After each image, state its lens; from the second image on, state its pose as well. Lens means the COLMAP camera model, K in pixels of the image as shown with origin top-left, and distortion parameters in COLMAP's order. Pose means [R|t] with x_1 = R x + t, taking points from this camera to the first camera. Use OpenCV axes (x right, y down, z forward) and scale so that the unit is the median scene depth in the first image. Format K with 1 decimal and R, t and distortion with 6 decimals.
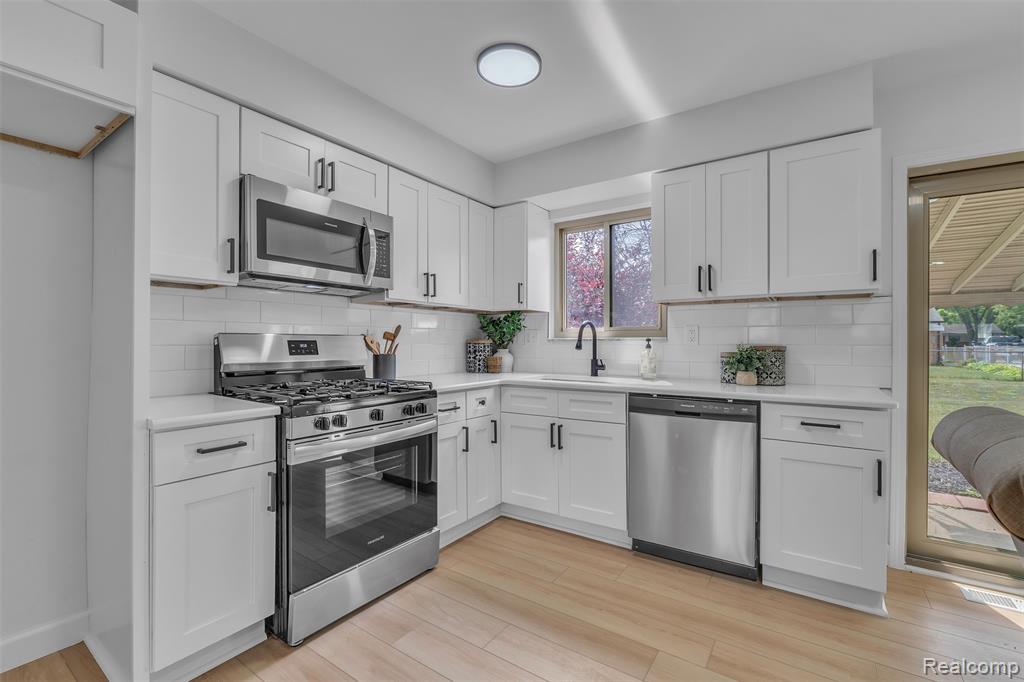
lens RADIAL K [[447.8, 0, 506.4], [0, 447.8, 340.1], [0, 0, 1]] dist [-0.020760, -0.000415]
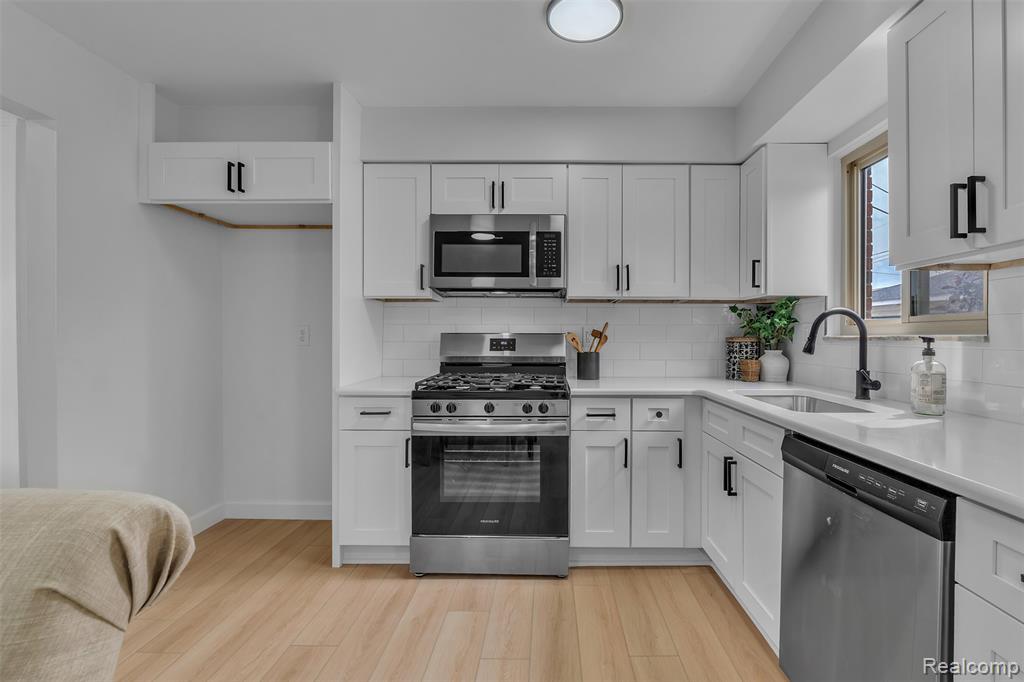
lens RADIAL K [[447.8, 0, 507.2], [0, 447.8, 339.6], [0, 0, 1]] dist [-0.020760, -0.000415]
pose [[0.564281, 0.006905, -0.825554, 0.463678], [0.001735, 0.999953, 0.009550, -0.006604], [0.825581, -0.006821, 0.564243, 0.305121]]
